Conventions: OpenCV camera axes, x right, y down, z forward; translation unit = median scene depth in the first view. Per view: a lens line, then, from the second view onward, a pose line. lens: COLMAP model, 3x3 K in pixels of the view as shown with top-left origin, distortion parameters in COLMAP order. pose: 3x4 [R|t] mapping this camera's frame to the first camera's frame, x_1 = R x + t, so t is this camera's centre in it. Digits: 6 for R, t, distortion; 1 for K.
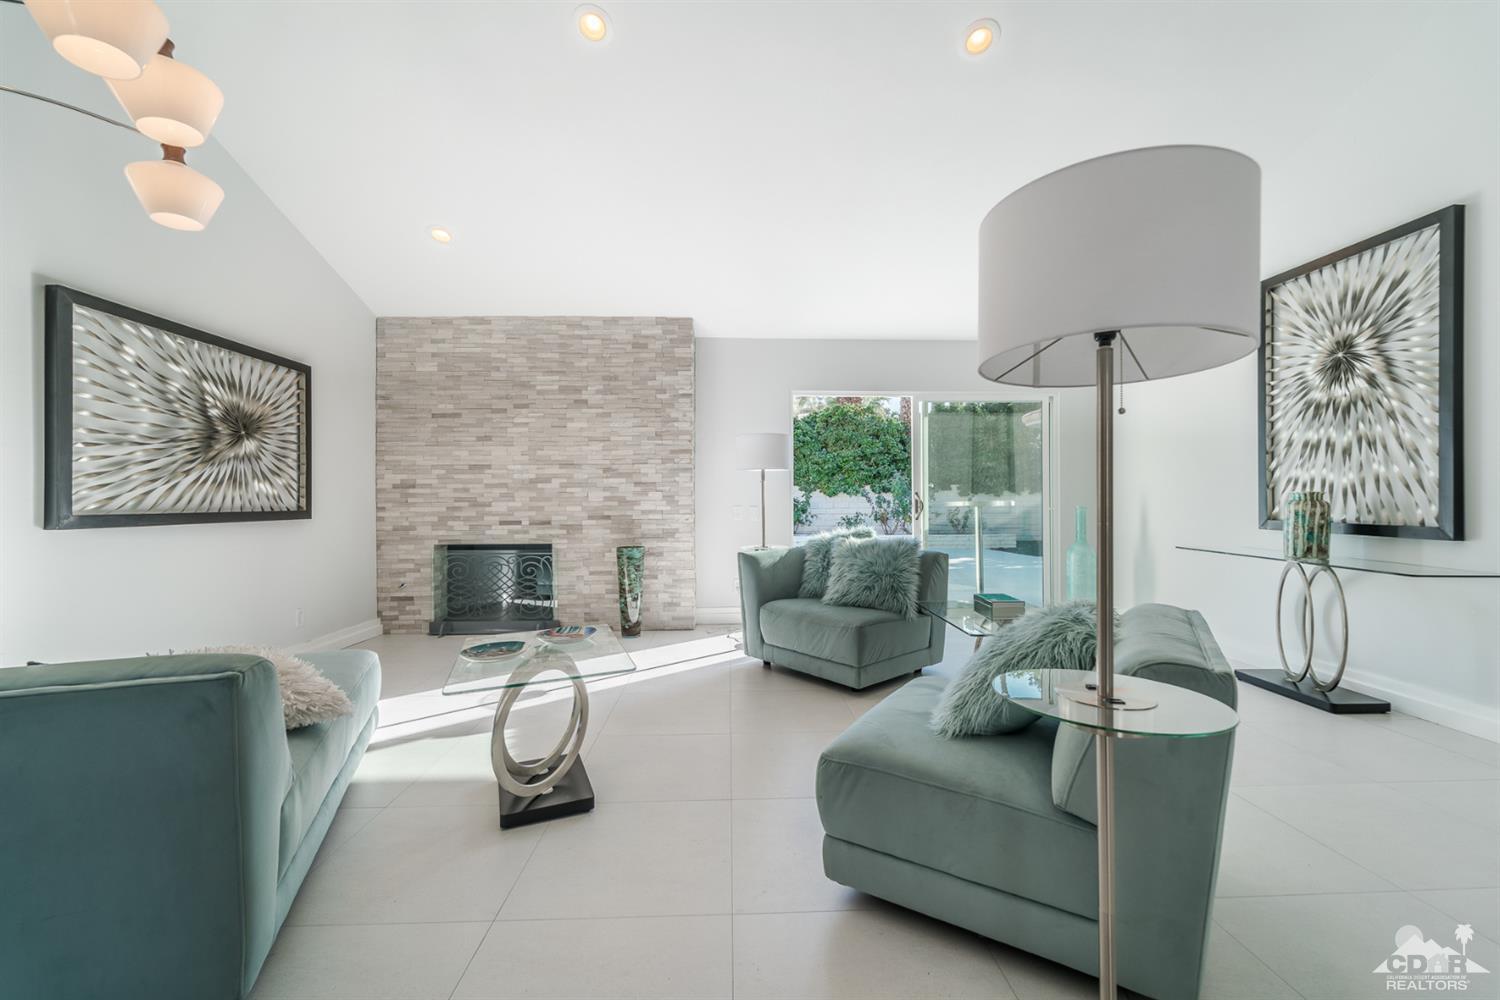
lens RADIAL K [[615.1, 0, 751.2], [0, 615.1, 502.6], [0, 0, 1]] dist [-0.003403, 0.000012]
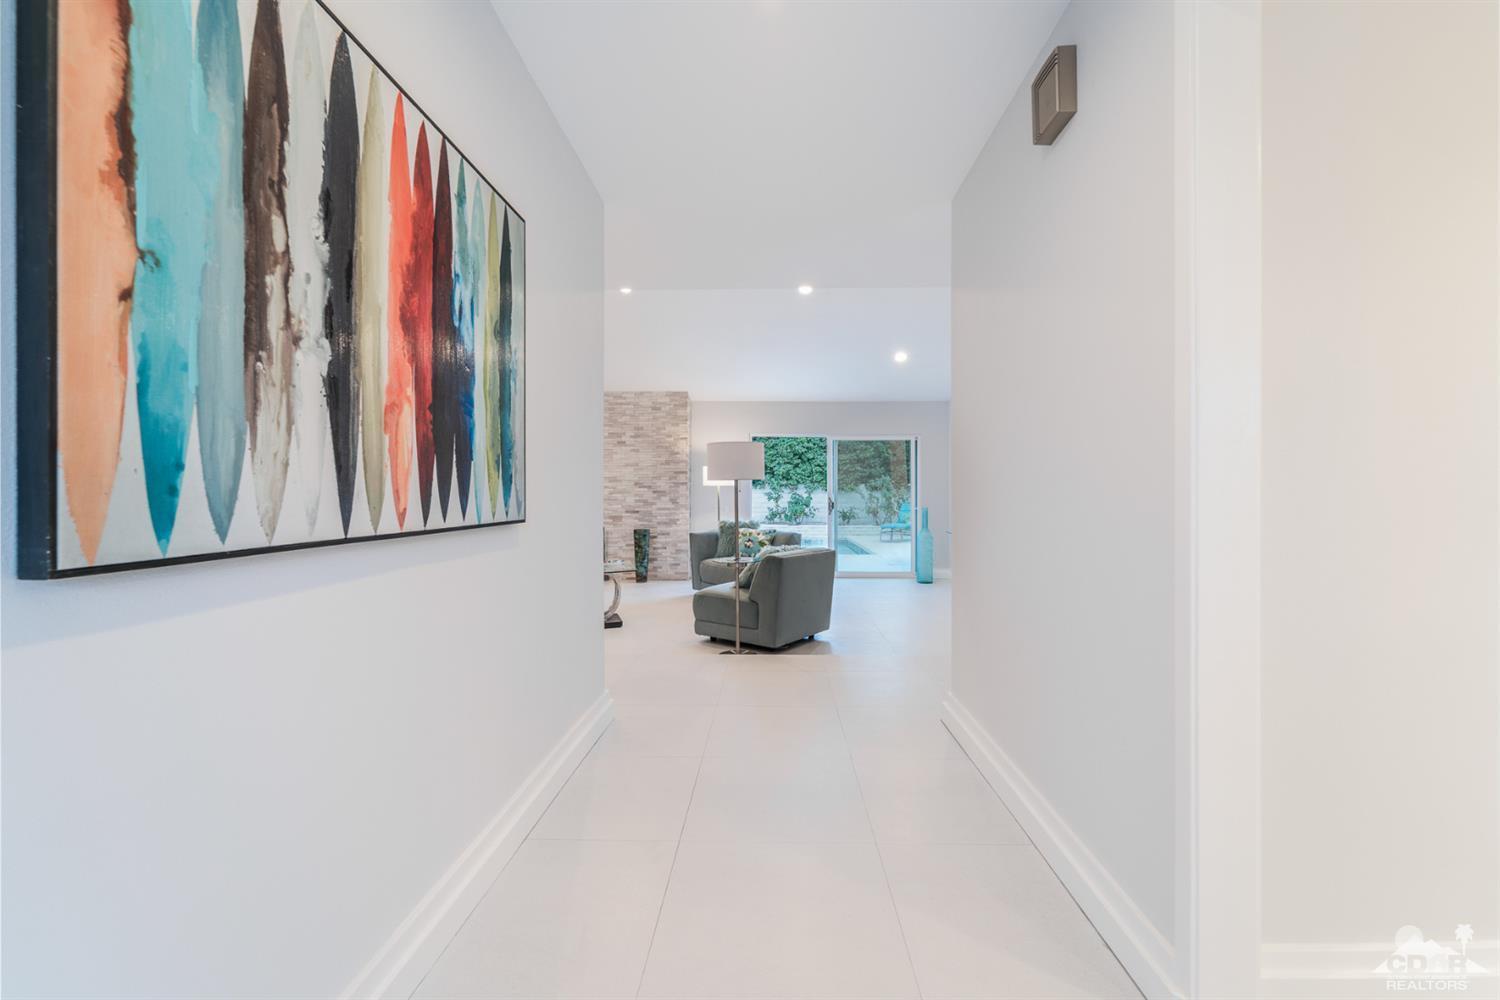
lens RADIAL K [[615.1, 0, 758.9], [0, 615.1, 496.3], [0, 0, 1]] dist [-0.003403, 0.000012]
pose [[0.998194, 0.003705, -0.059950, 0.194936], [-0.003499, 0.999988, 0.003550, -0.025176], [0.059963, -0.003334, 0.998195, -0.638587]]
